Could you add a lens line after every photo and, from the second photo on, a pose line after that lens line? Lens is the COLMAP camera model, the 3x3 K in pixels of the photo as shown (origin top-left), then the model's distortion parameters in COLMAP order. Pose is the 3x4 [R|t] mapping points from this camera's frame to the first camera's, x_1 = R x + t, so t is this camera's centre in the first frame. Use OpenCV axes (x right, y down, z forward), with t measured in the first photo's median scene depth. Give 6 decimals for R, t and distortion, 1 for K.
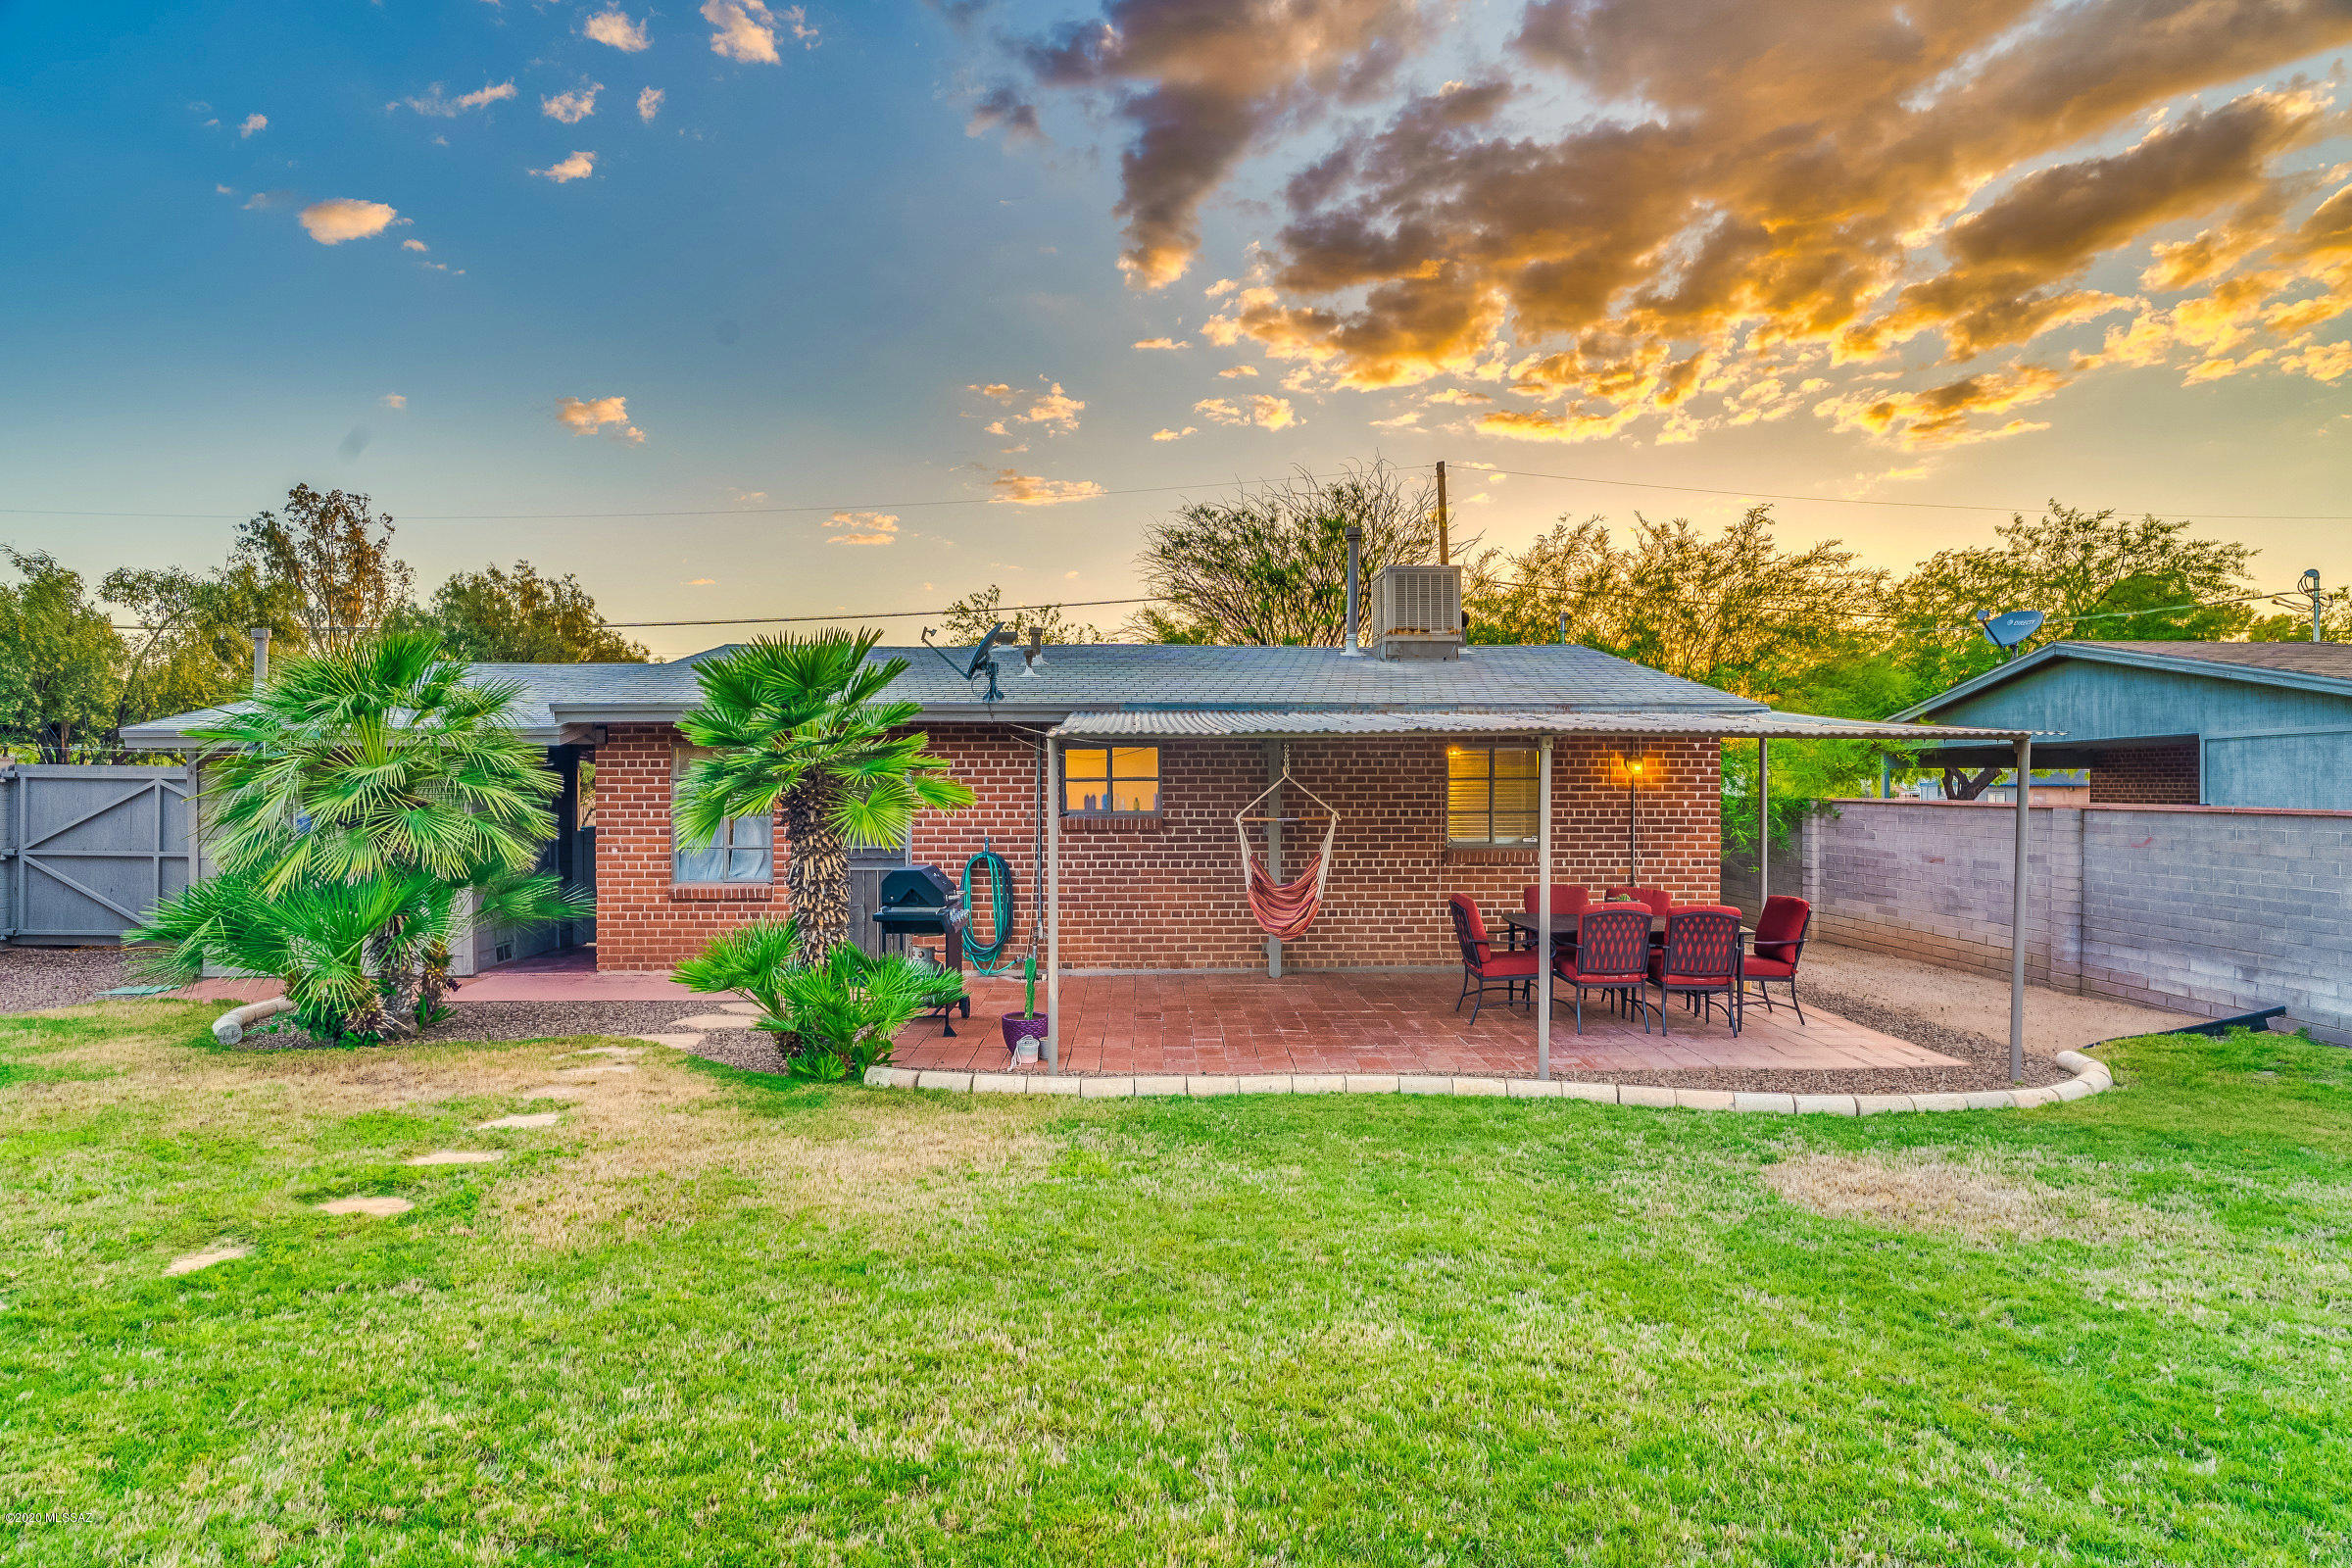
lens RADIAL K [[1424.7, 0, 1127.5], [0, 1424.7, 785.4], [0, 0, 1]] dist [0.006109, -0.021513]
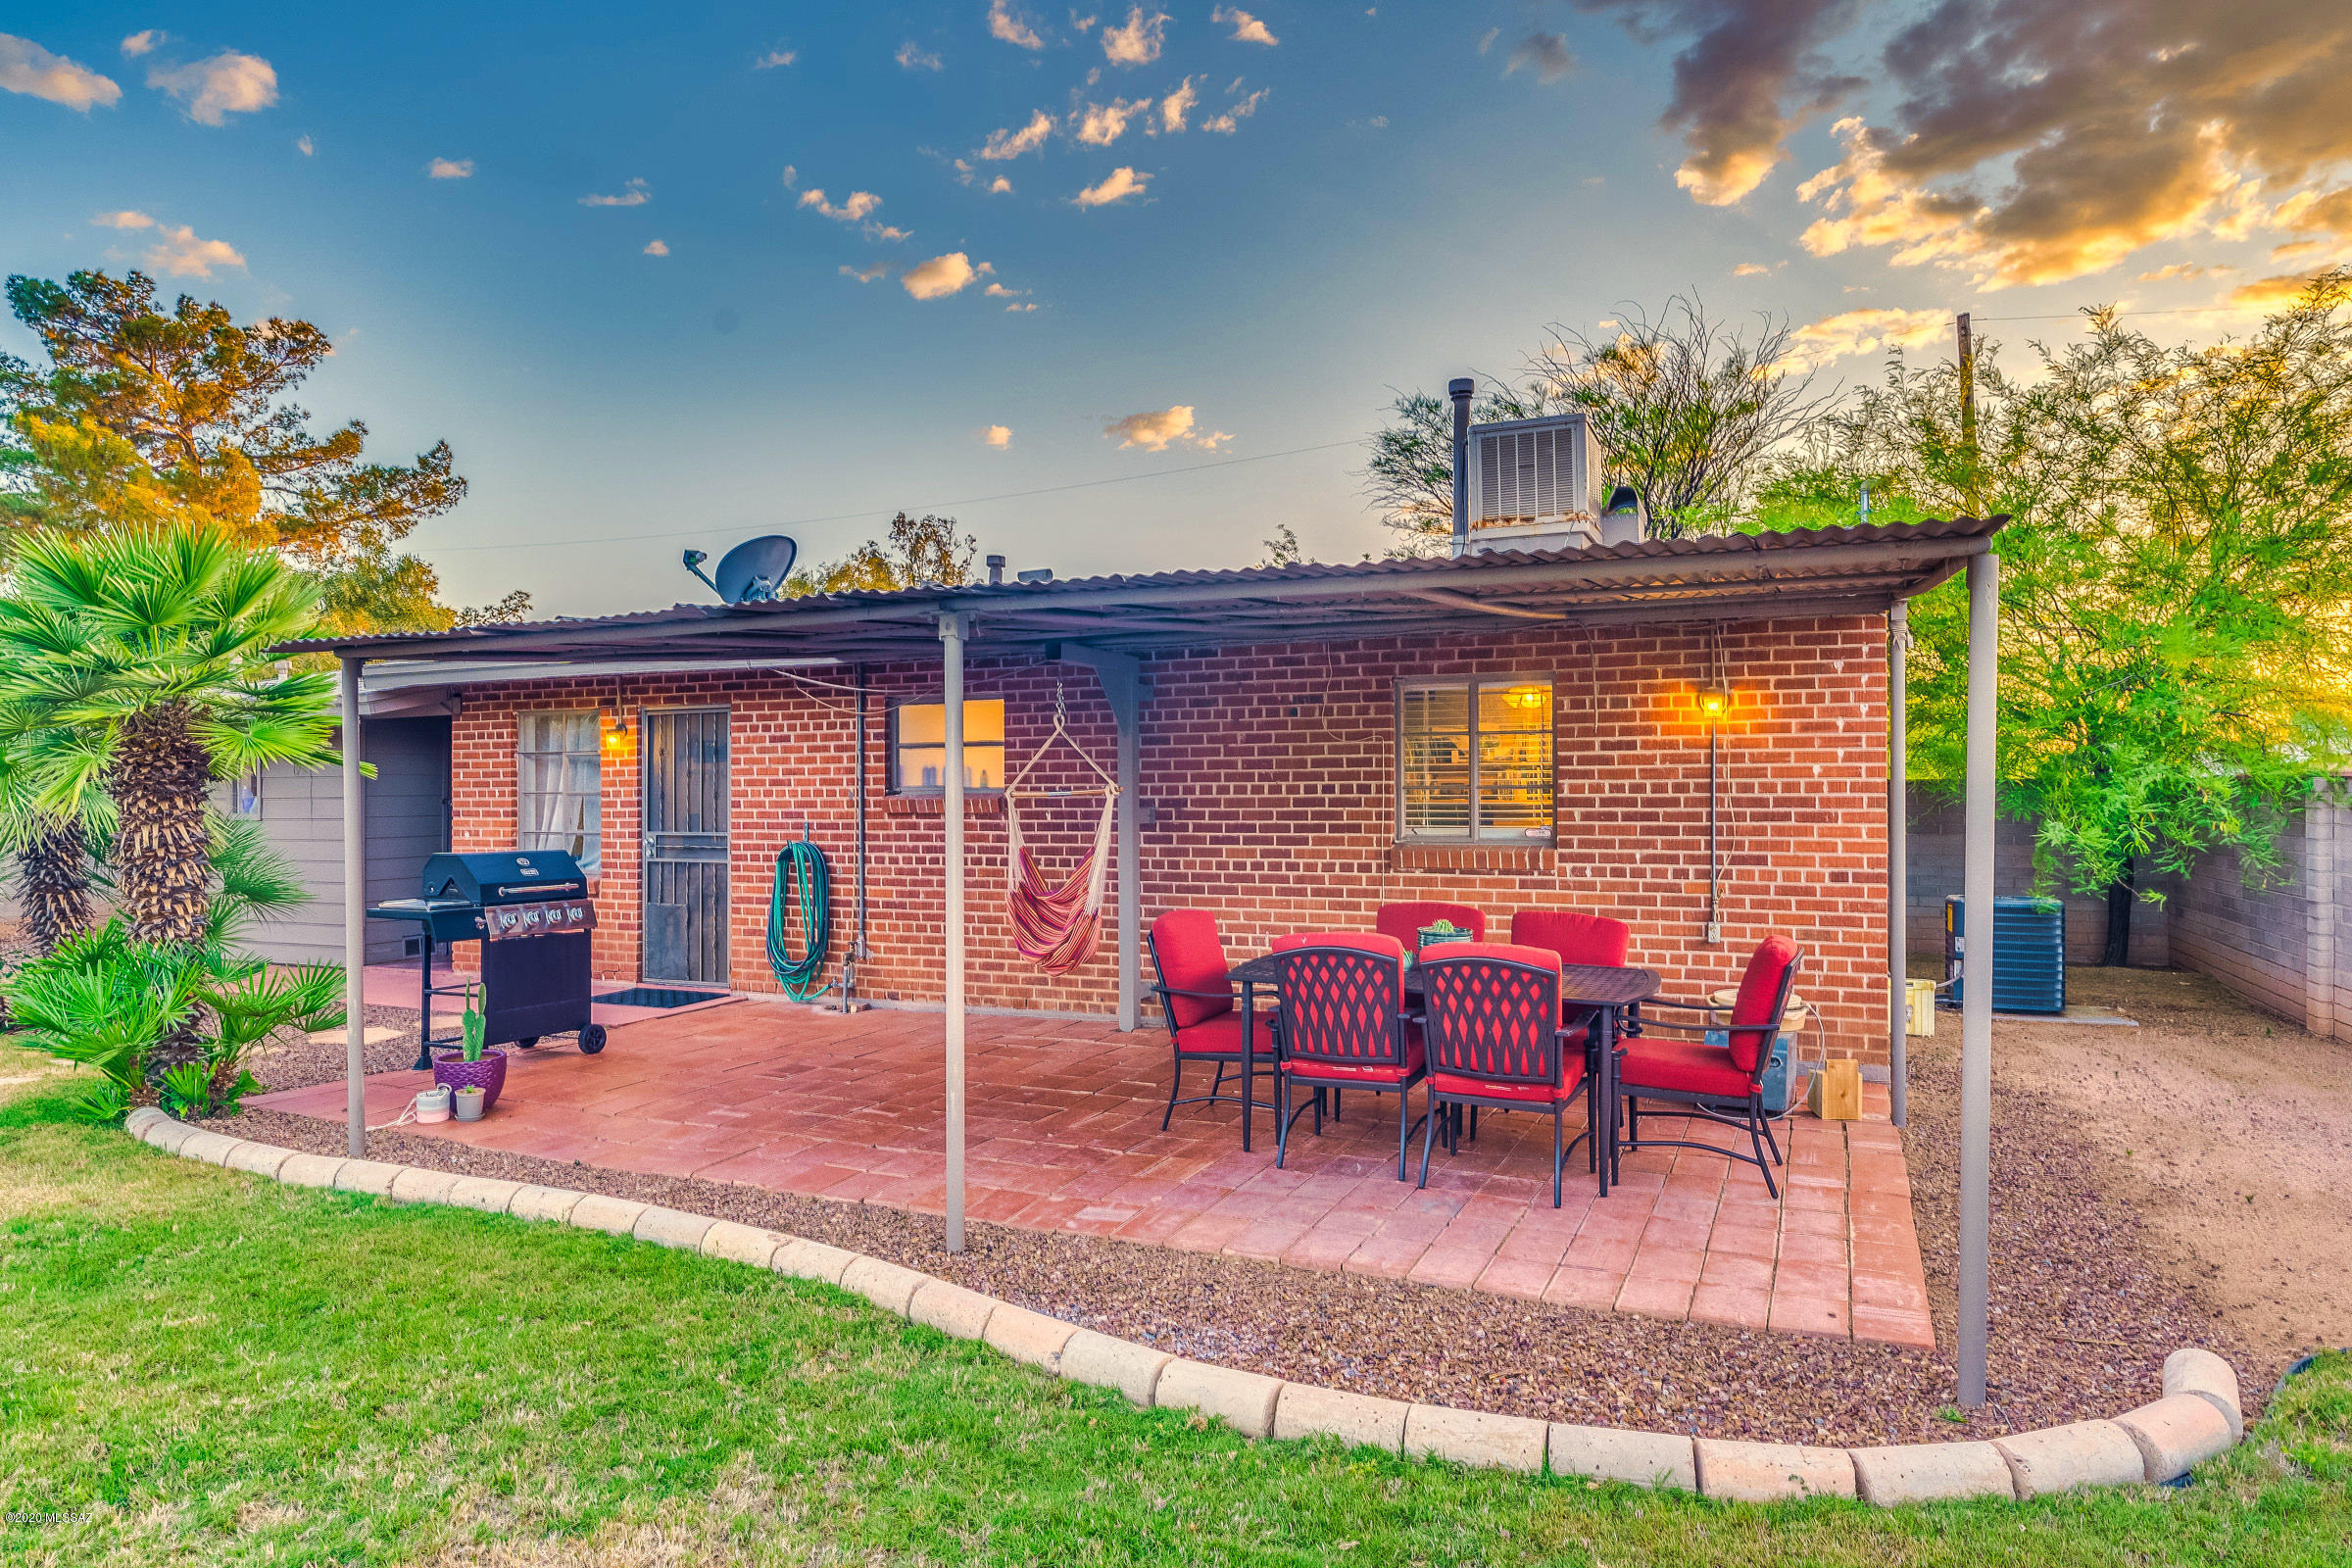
lens RADIAL K [[1424.7, 0, 1127.5], [0, 1424.7, 785.4], [0, 0, 1]] dist [0.006109, -0.021513]
pose [[0.897536, -0.004904, -0.440914, 0.395802], [0.004689, 0.999988, -0.001578, 0.018414], [0.440916, -0.000651, 0.897548, 0.384221]]
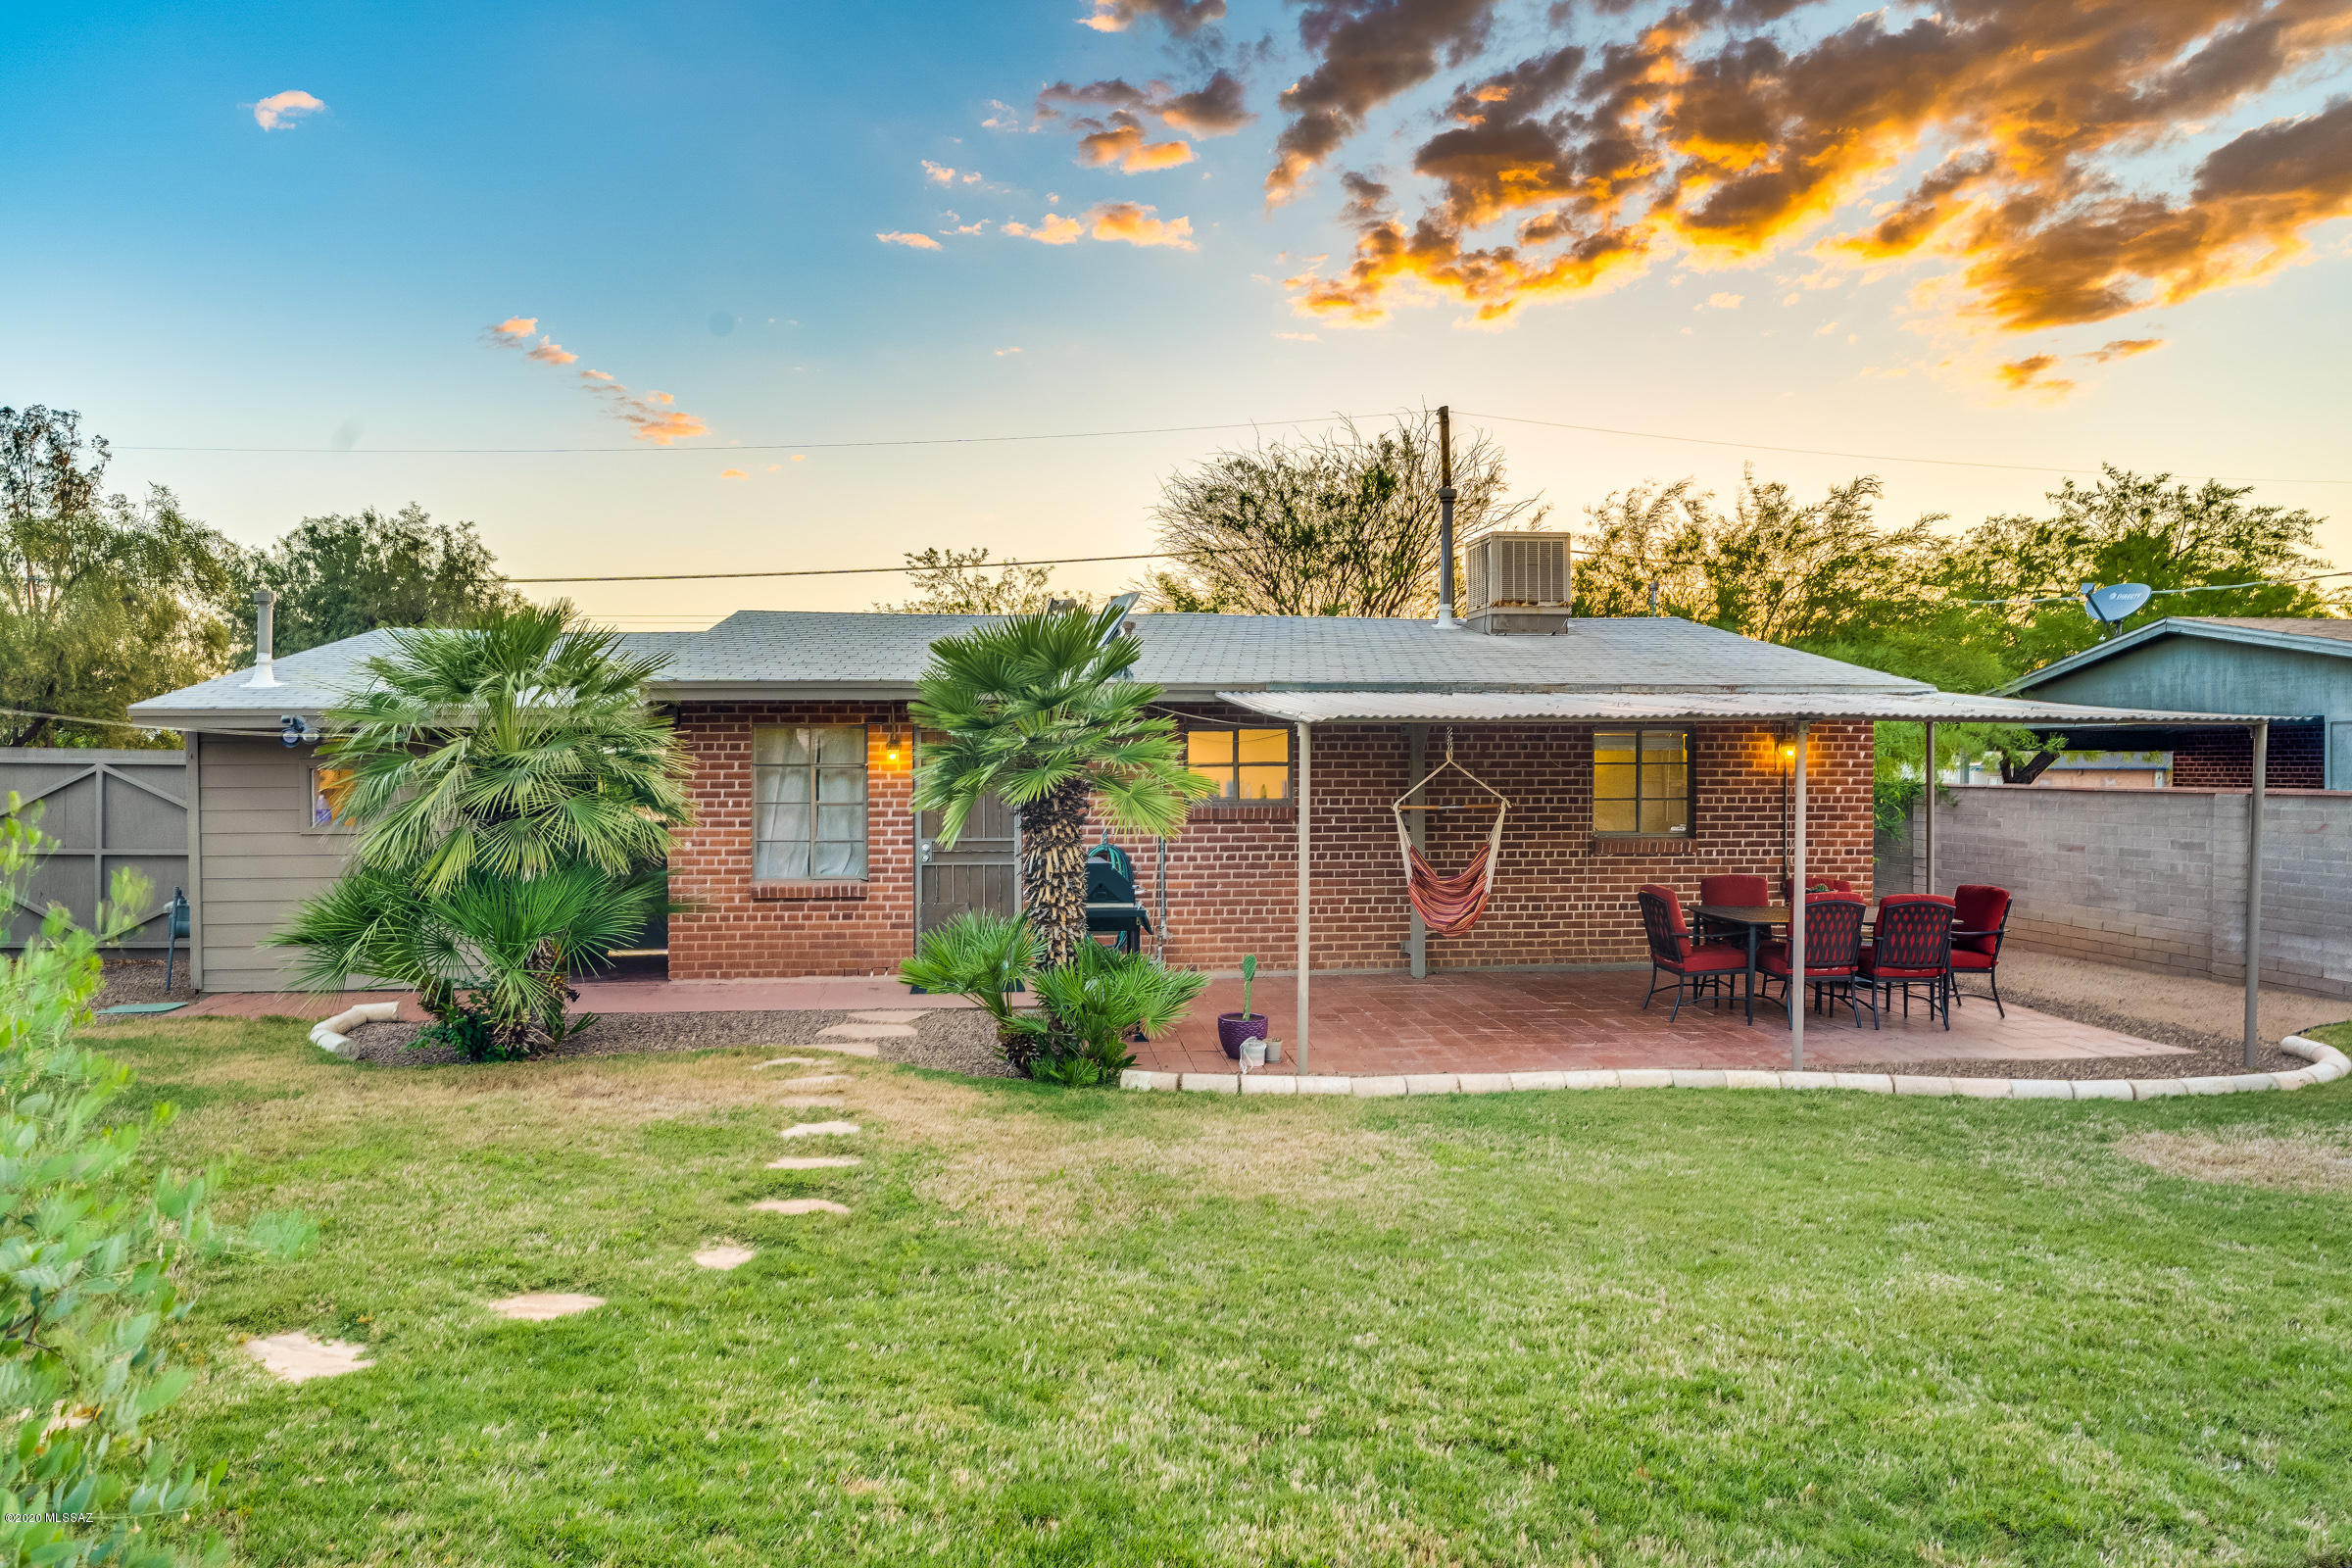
lens RADIAL K [[1683.8, 0, 1119.7], [0, 1683.8, 786.0], [0, 0, 1]] dist [0.008436, 0.002728]
pose [[0.995557, -0.001596, 0.094147, -0.189822], [0.000663, 0.999950, 0.009936, -0.001104], [-0.094158, -0.009829, 0.995509, -0.071158]]
